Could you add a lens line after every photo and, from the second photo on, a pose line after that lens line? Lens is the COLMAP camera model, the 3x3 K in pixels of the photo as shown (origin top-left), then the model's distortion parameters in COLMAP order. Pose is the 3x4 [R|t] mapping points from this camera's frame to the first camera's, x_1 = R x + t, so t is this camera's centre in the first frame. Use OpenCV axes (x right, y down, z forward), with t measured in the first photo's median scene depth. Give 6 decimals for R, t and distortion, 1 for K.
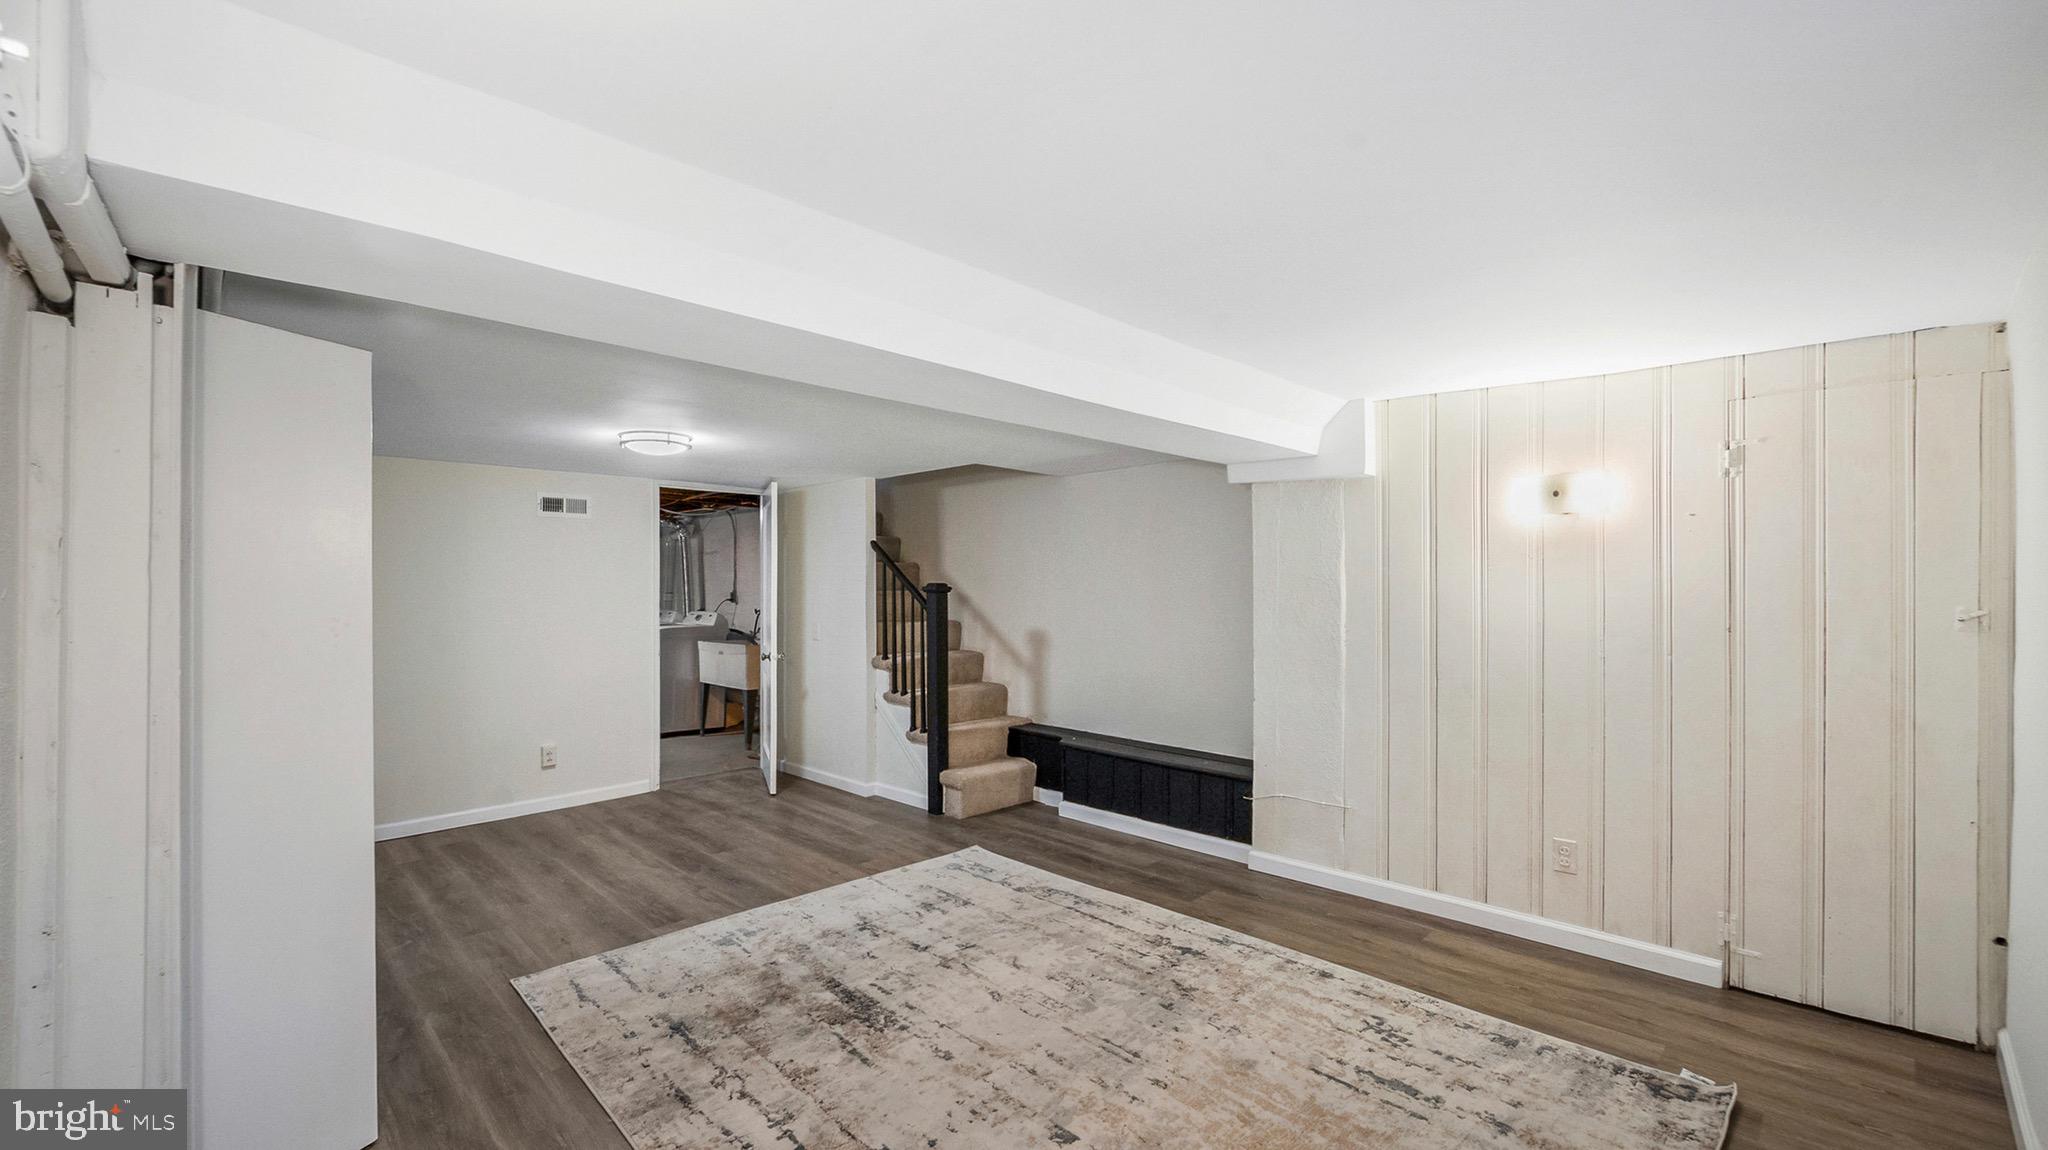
lens RADIAL K [[842.4, 0, 1021.7], [0, 842.4, 568.0], [0, 0, 1]] dist [-0.013332, -0.000117]
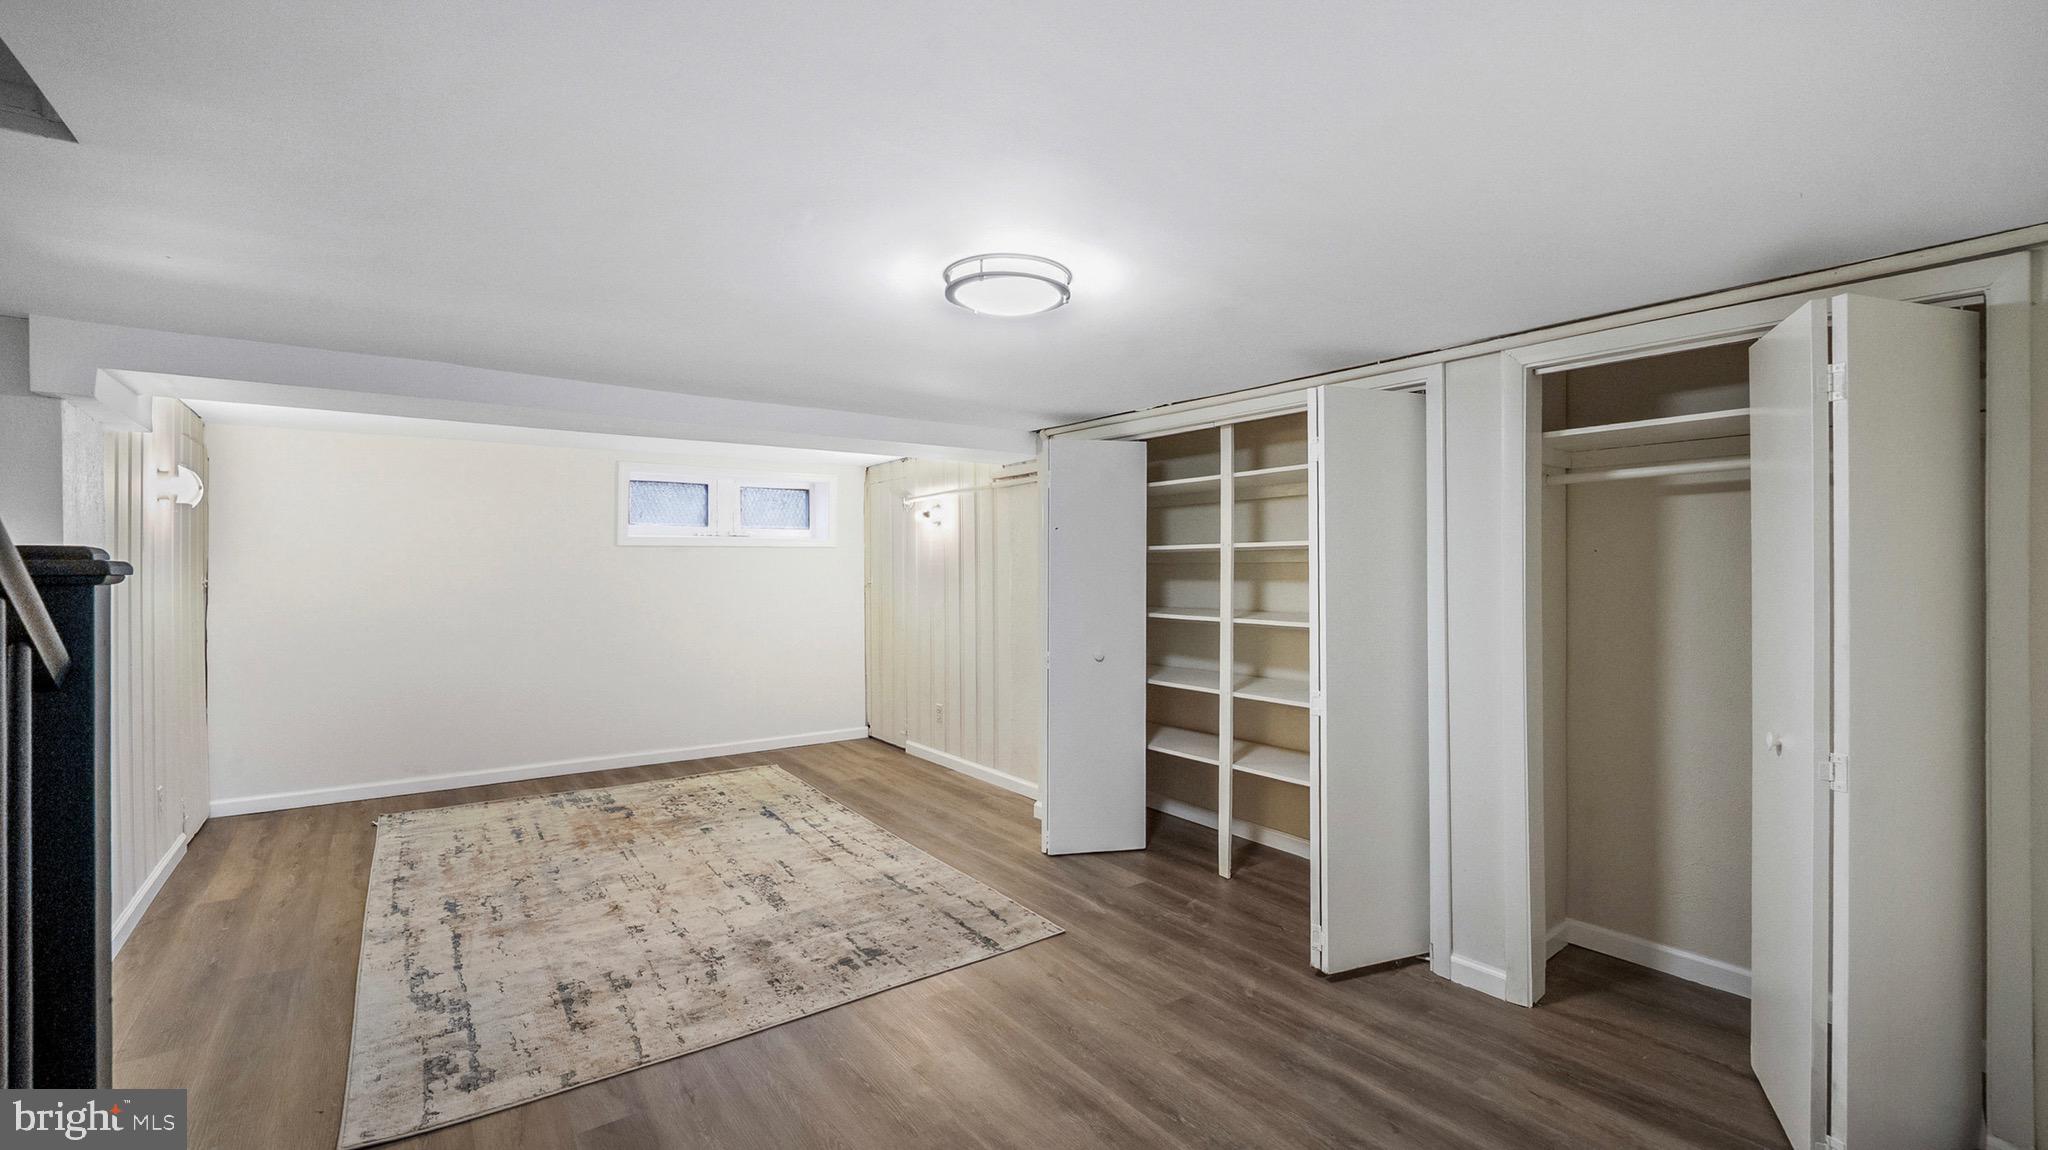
lens RADIAL K [[842.4, 0, 1021.7], [0, 842.4, 568.0], [0, 0, 1]] dist [-0.013332, -0.000117]
pose [[-0.991231, 0.003234, 0.132101, -0.610984], [0.001301, 0.999891, -0.014718, 0.040977], [-0.132134, -0.014417, -0.991127, 1.816919]]
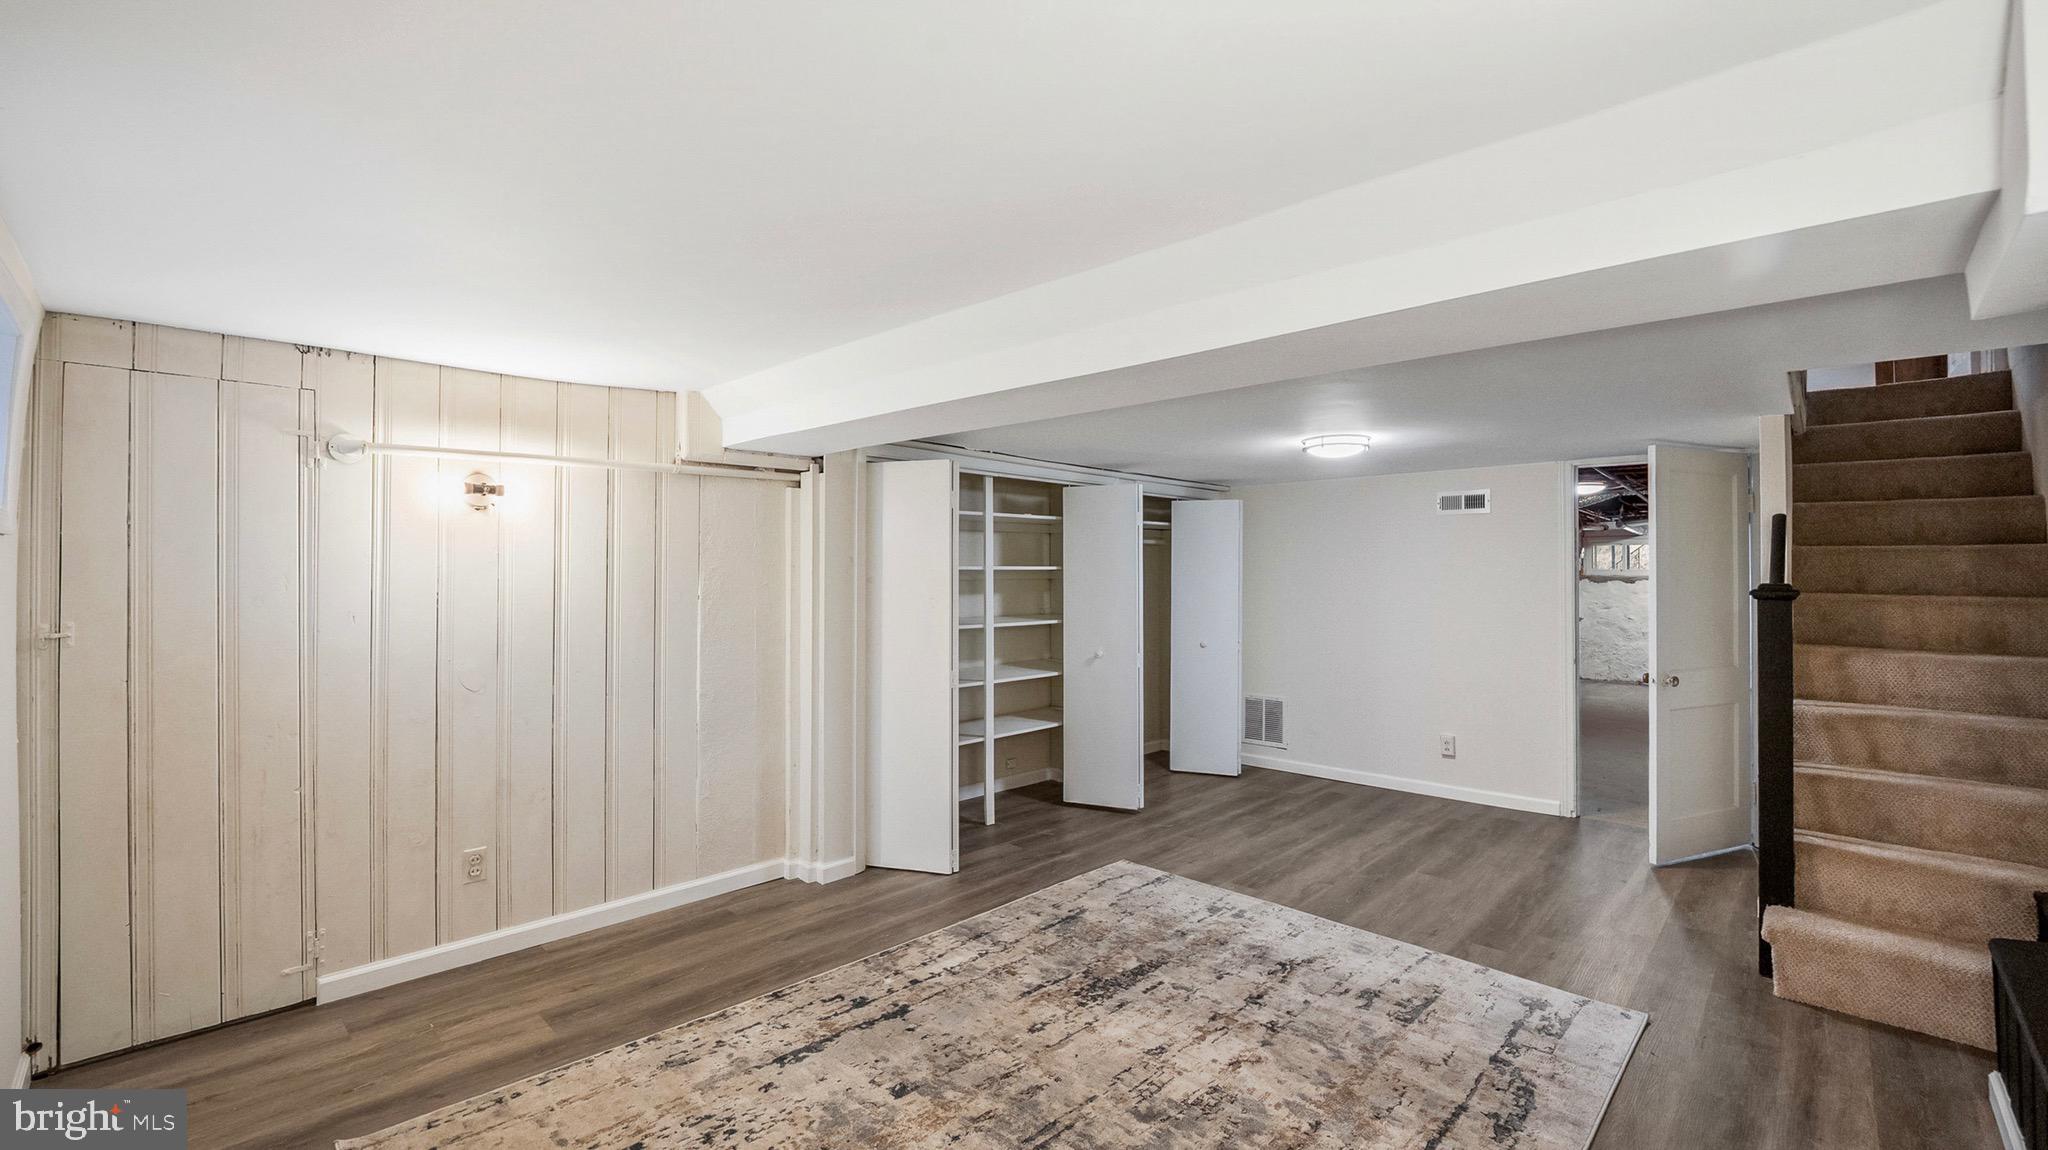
lens RADIAL K [[842.4, 0, 1021.7], [0, 842.4, 568.0], [0, 0, 1]] dist [-0.013332, -0.000117]
pose [[0.023608, -0.003215, -0.999716, 0.708118], [0.014996, 0.999883, -0.002861, 0.001010], [0.999609, -0.014924, 0.023654, 0.703004]]
